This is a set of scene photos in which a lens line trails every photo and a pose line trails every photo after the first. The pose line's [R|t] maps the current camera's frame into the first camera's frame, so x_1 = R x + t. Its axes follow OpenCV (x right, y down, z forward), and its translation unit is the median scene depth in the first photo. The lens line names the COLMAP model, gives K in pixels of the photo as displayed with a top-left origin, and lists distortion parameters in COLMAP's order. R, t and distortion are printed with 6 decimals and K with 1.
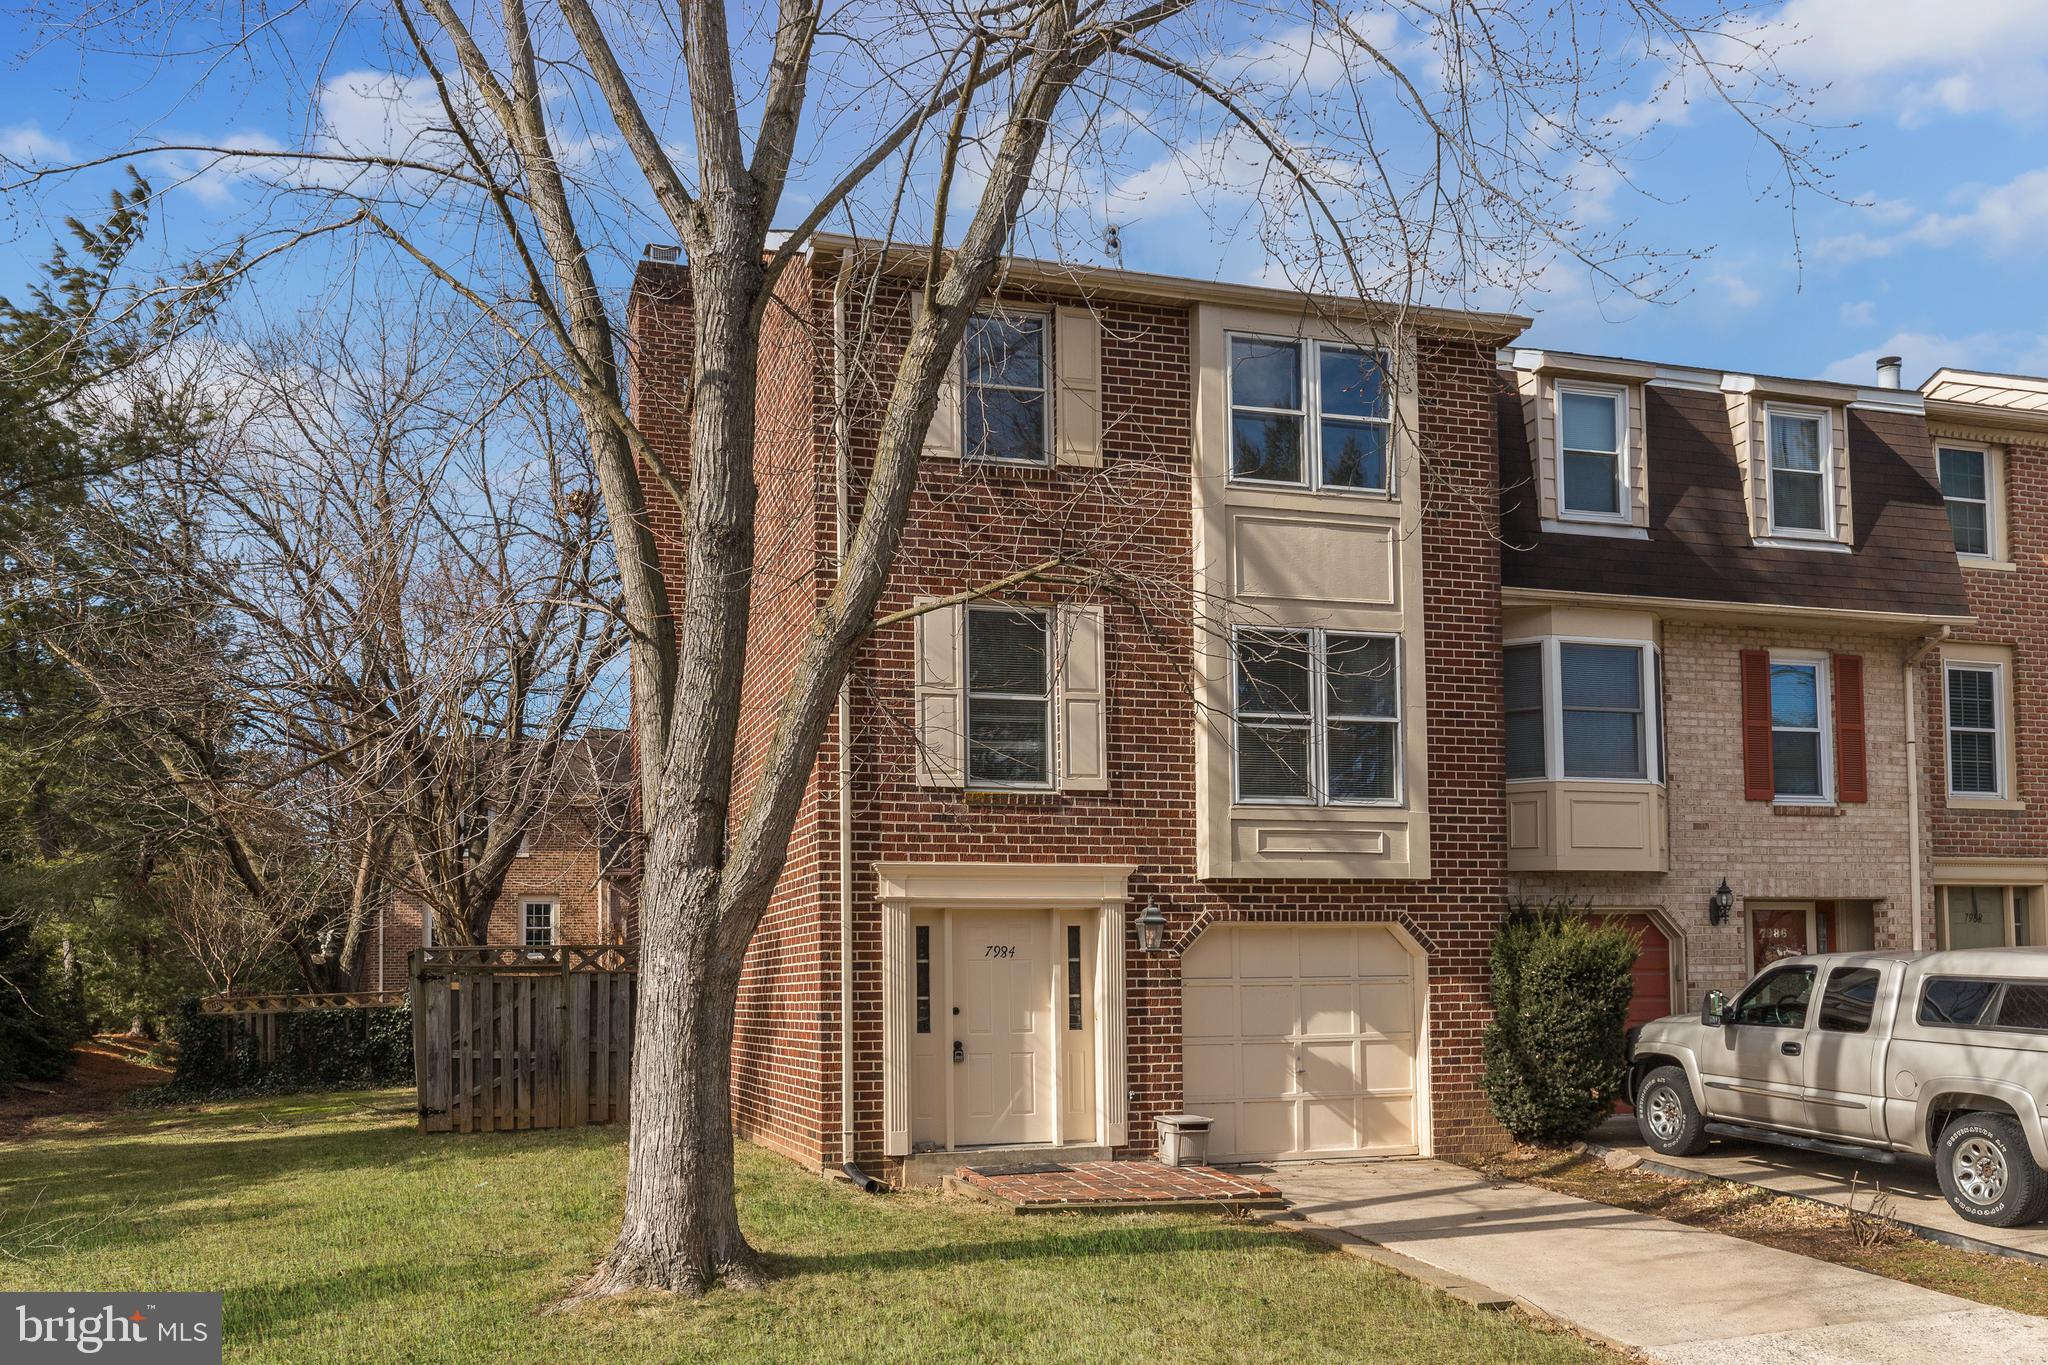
lens RADIAL K [[1596.6, 0, 1022.7], [0, 1596.6, 679.5], [0, 0, 1]] dist [0.005728, -0.001578]
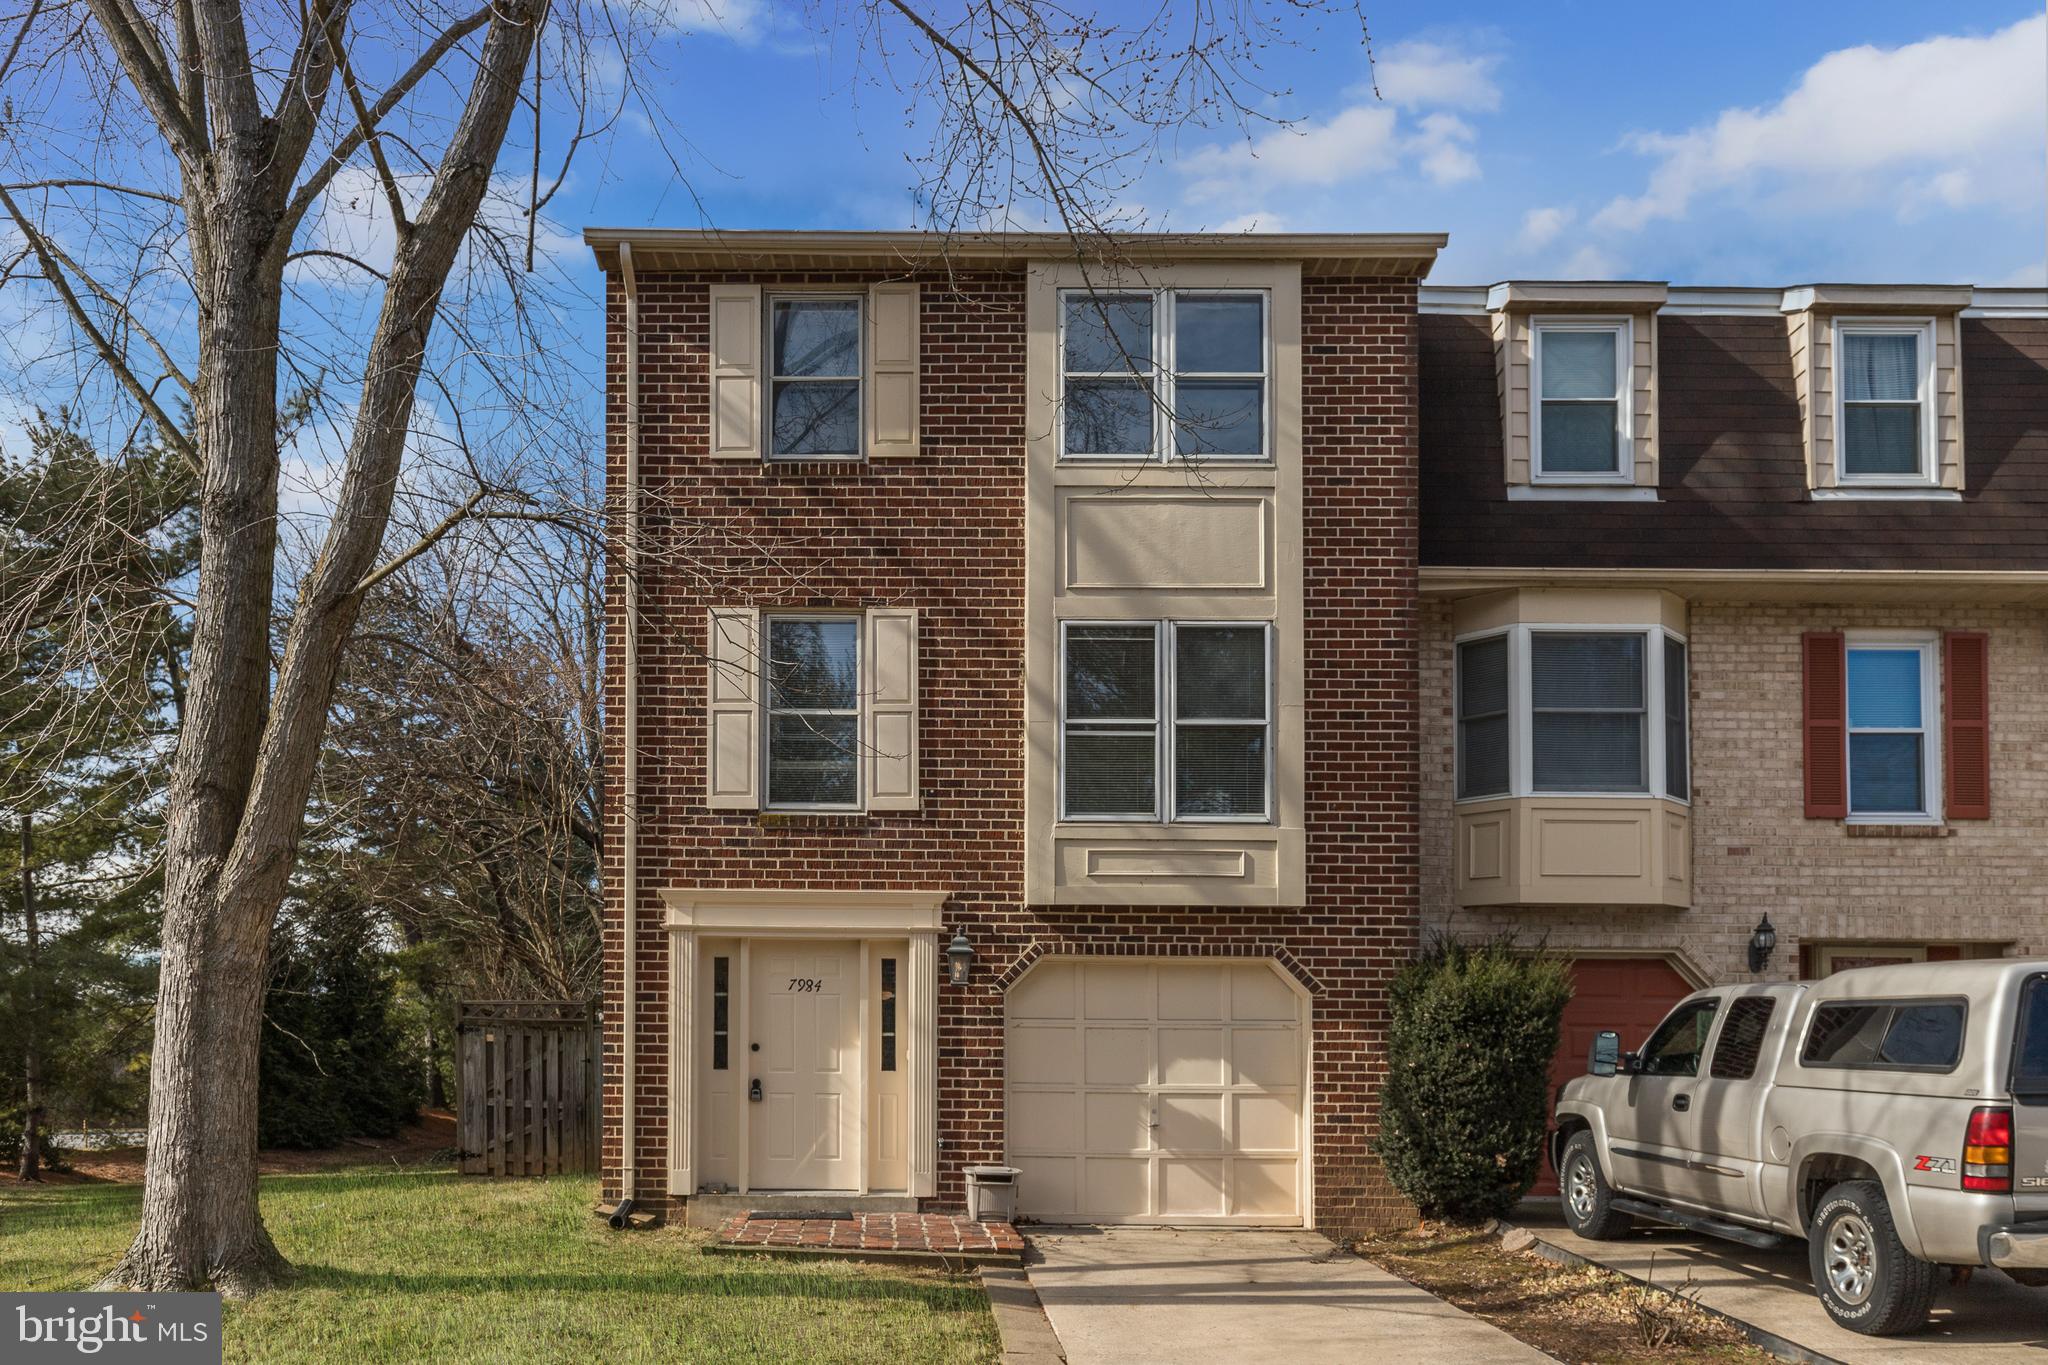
lens RADIAL K [[1525.6, 0, 1015.6], [0, 1525.6, 857.5], [0, 0, 1]] dist [0.003477, -0.002316]
pose [[0.958173, -0.022823, -0.285278, 0.341828], [0.032006, 0.999107, 0.027570, 0.072011], [0.284394, -0.035547, 0.958048, 0.177744]]
